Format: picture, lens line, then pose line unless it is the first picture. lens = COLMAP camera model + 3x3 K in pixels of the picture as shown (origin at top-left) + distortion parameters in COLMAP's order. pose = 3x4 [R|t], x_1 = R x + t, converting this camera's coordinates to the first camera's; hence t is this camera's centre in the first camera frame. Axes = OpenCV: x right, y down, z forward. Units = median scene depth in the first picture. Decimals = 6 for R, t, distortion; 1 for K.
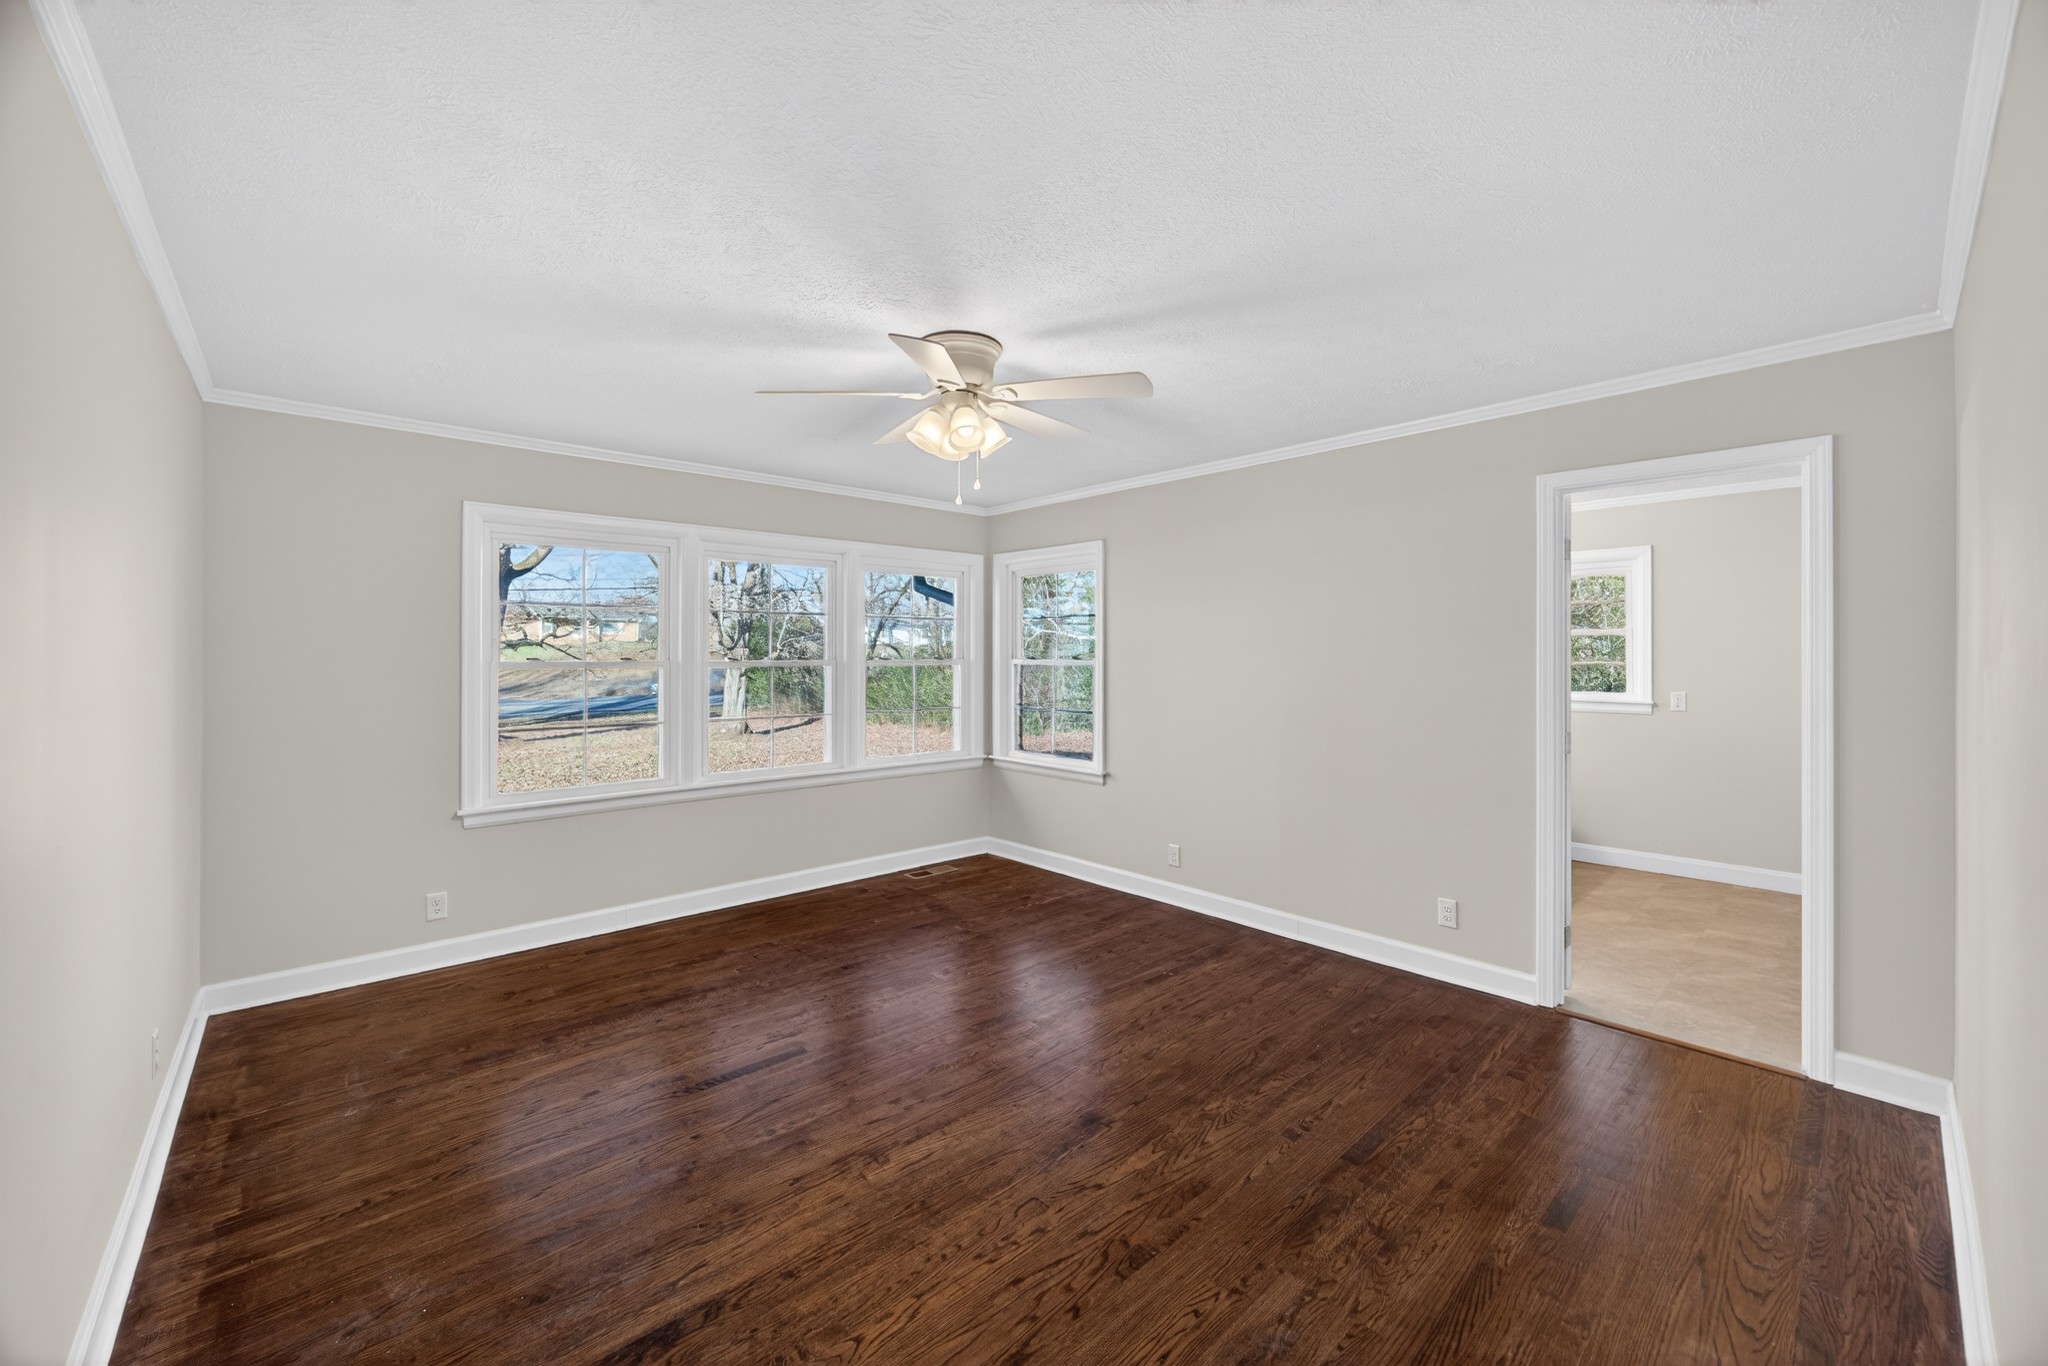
lens RADIAL K [[789.3, 0, 1026.8], [0, 789.3, 658.0], [0, 0, 1]] dist [0.000476, 0.000157]
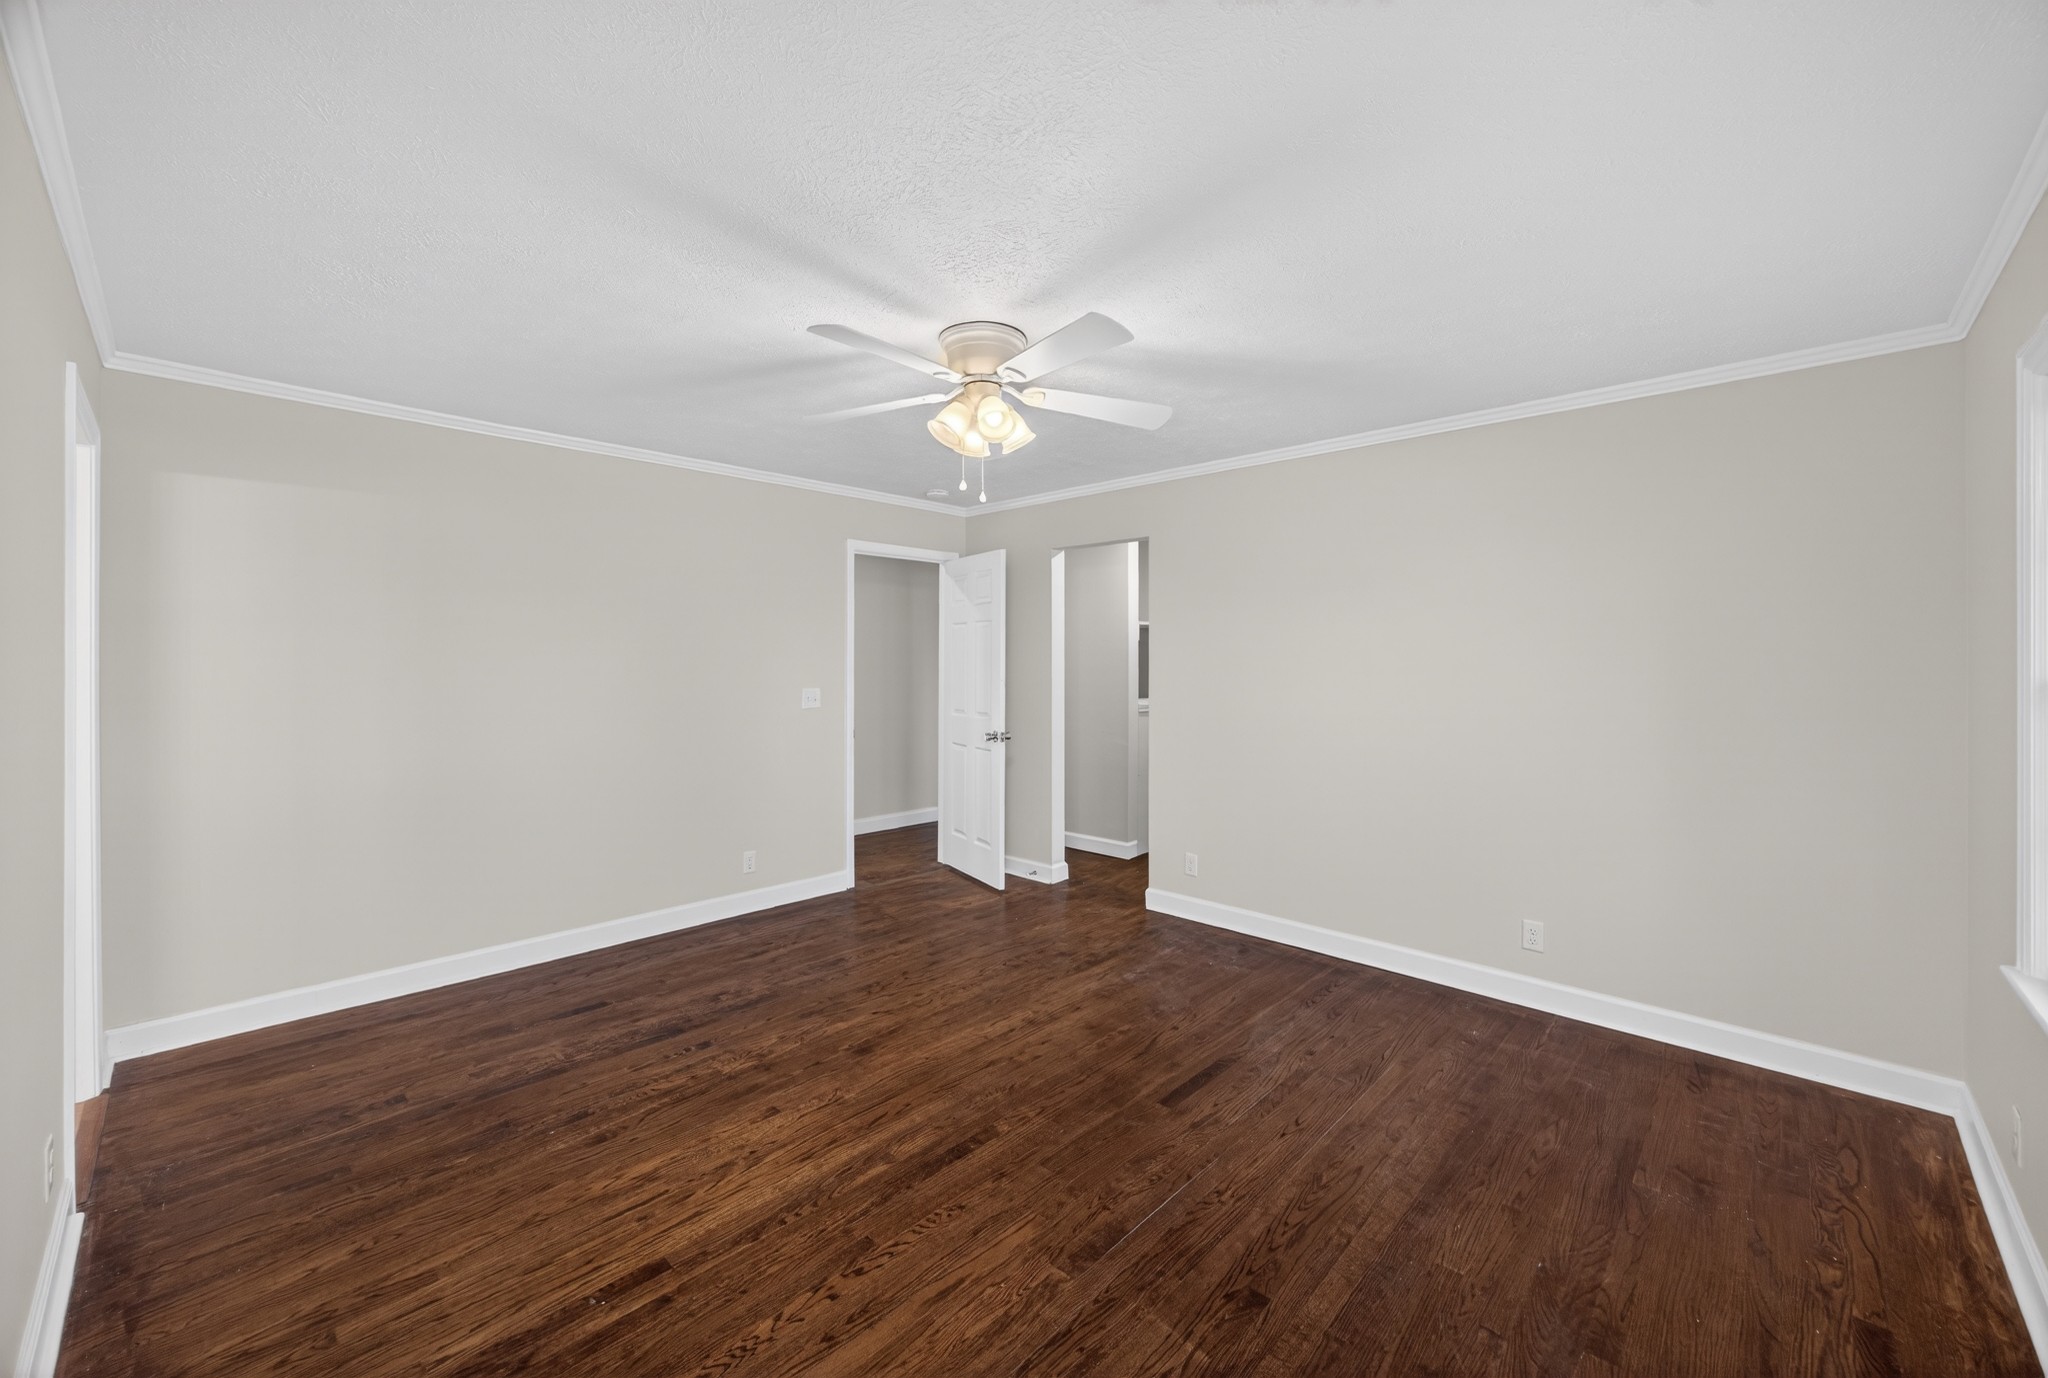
lens RADIAL K [[800.4, 0, 1023.8], [0, 800.4, 658.4], [0, 0, 1]] dist [-0.000054, -0.000021]
pose [[-0.997792, 0.000653, -0.066410, -0.085243], [0.000682, 1.000000, -0.000415, -0.002011], [0.066409, -0.000459, -0.997792, 2.380898]]
